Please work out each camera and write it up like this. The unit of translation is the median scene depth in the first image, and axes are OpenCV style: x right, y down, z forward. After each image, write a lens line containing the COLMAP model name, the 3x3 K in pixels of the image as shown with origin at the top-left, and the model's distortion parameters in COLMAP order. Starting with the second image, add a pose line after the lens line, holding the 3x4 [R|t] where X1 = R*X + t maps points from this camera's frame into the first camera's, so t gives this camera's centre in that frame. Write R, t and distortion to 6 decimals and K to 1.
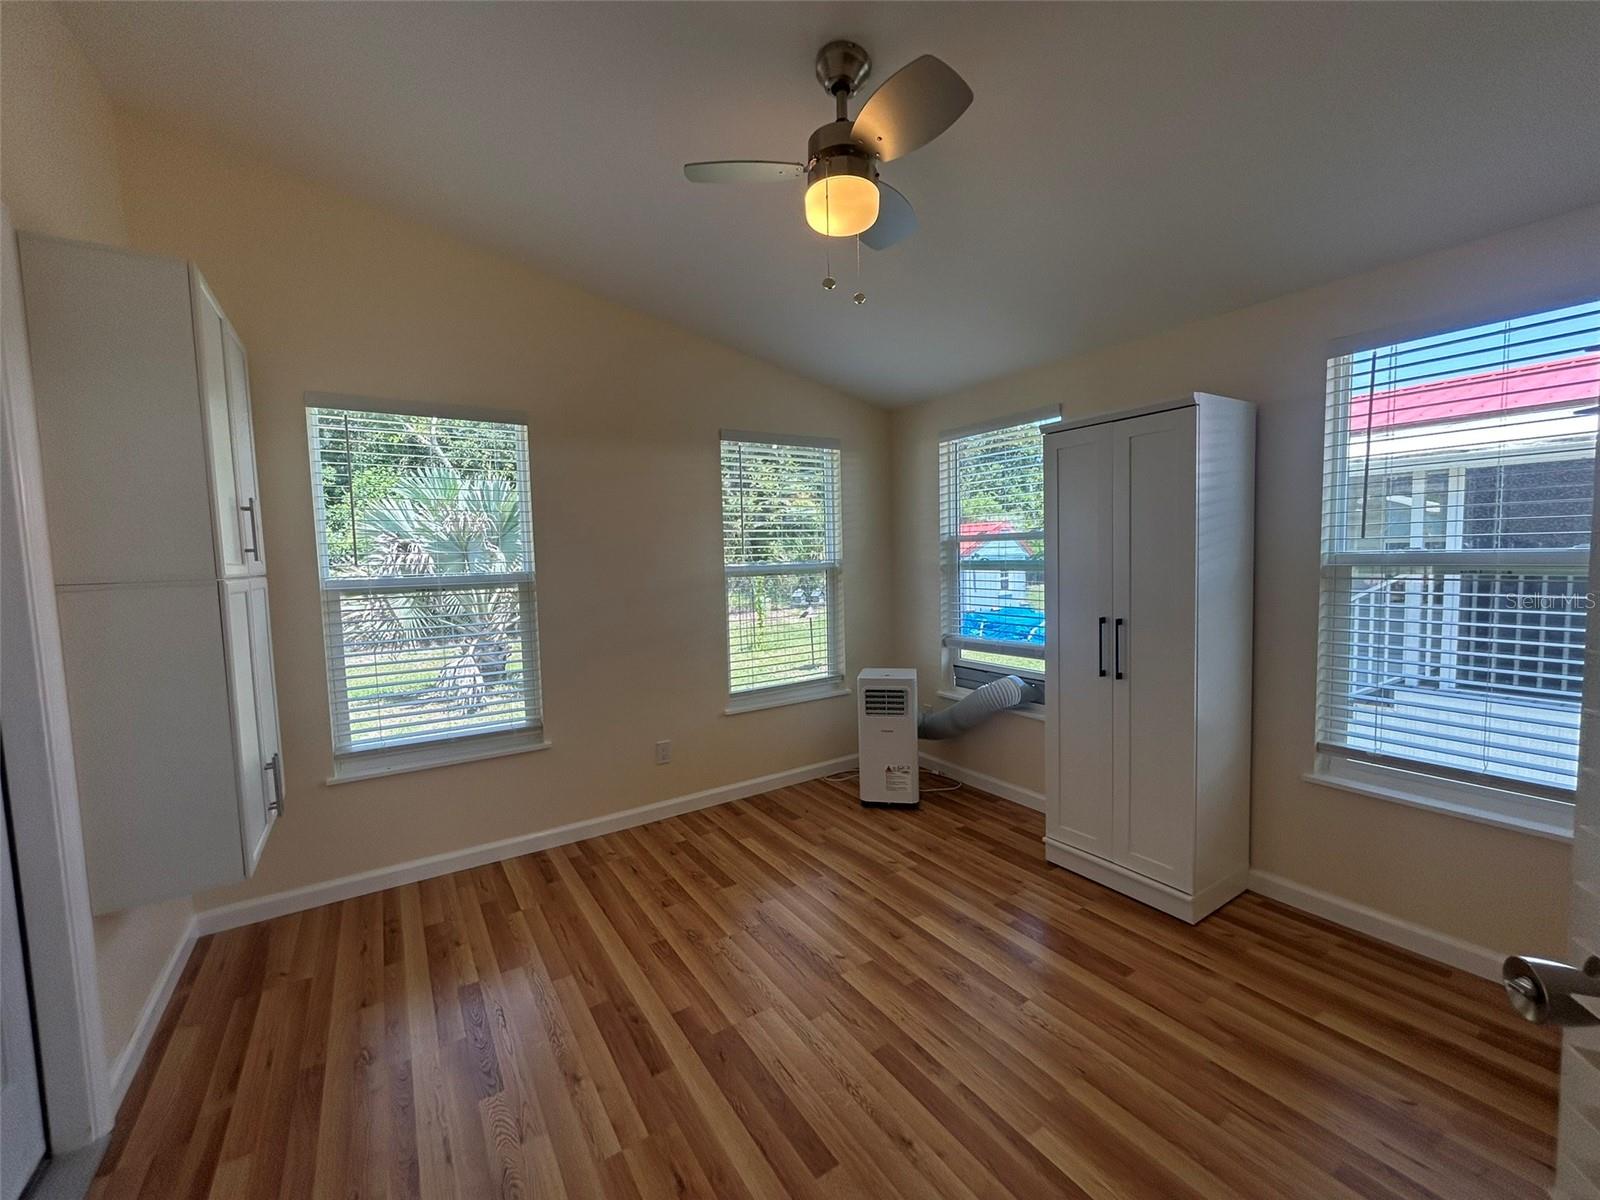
lens RADIAL K [[648.2, 0, 798.4], [0, 648.2, 598.6], [0, 0, 1]] dist [-0.000835, 0.000279]
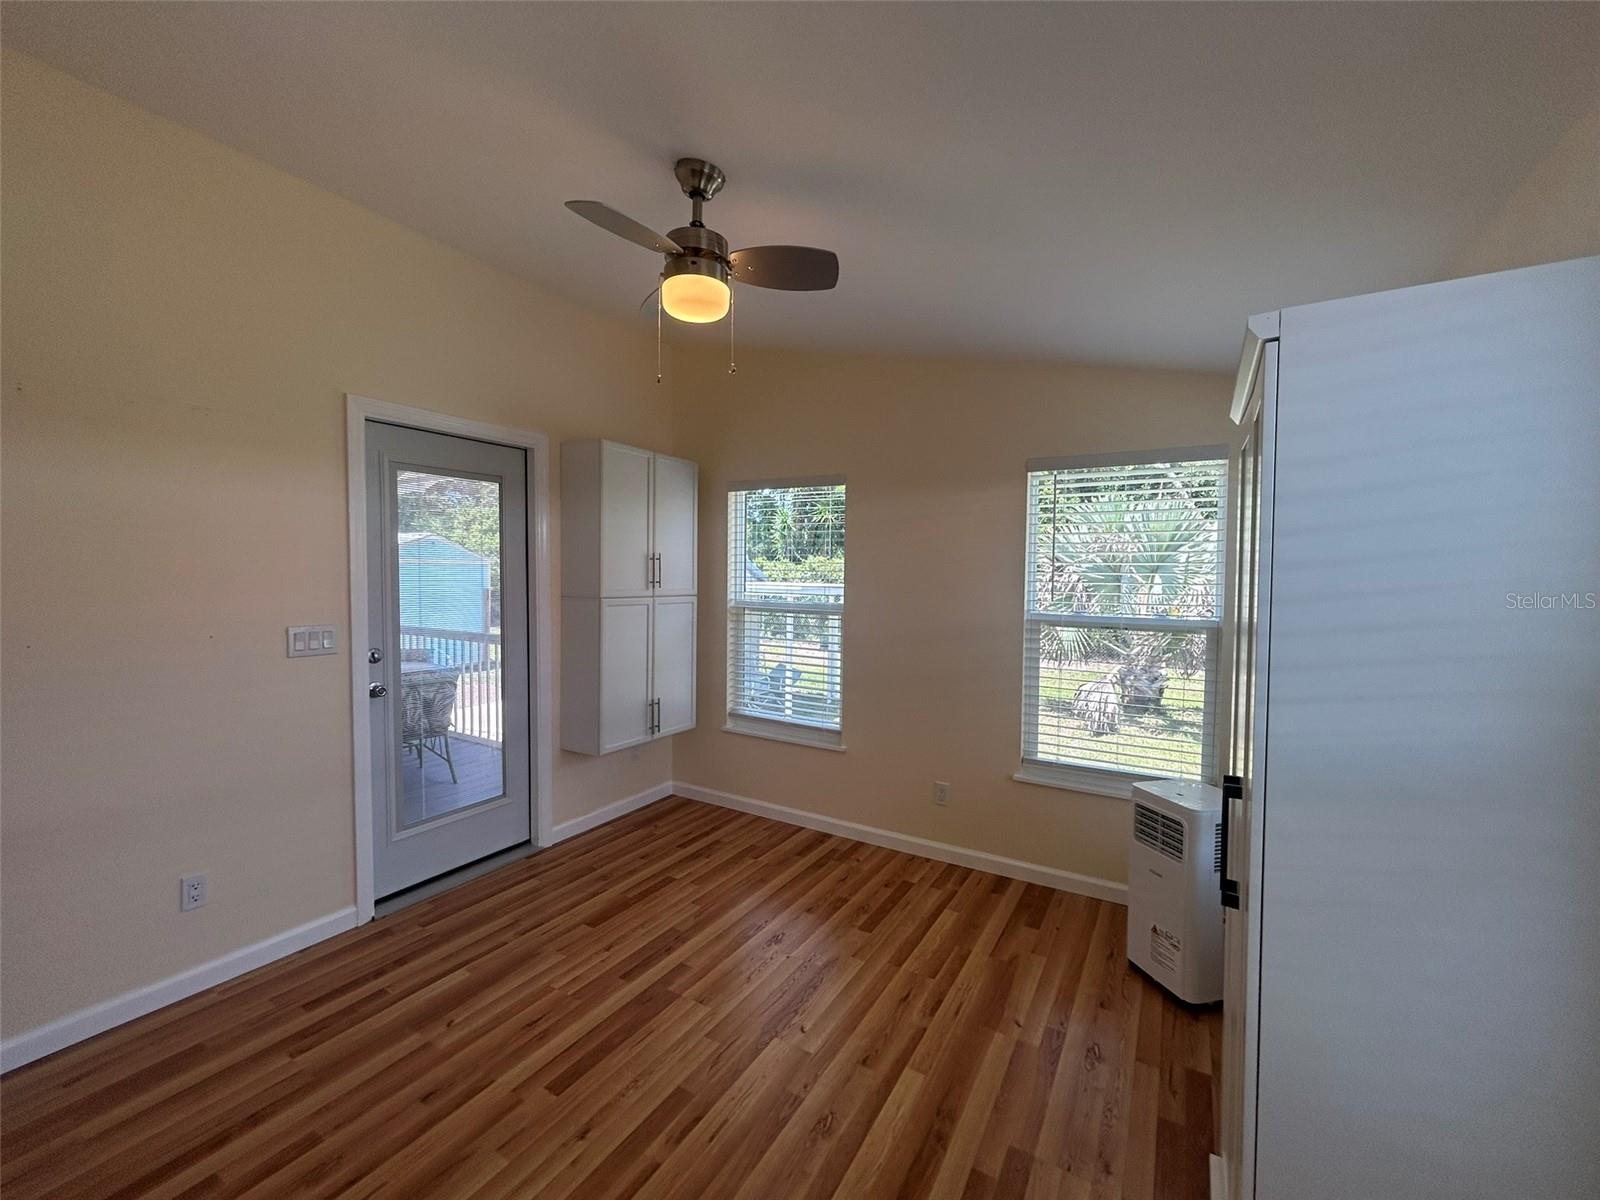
lens RADIAL K [[648.2, 0, 801.8], [0, 648.2, 597.7], [0, 0, 1]] dist [-0.000835, 0.000279]
pose [[0.441544, 0.064475, -0.894920, 0.668936], [-0.092712, 0.995354, 0.025968, -0.081045], [0.892437, 0.071504, 0.445470, 0.401794]]
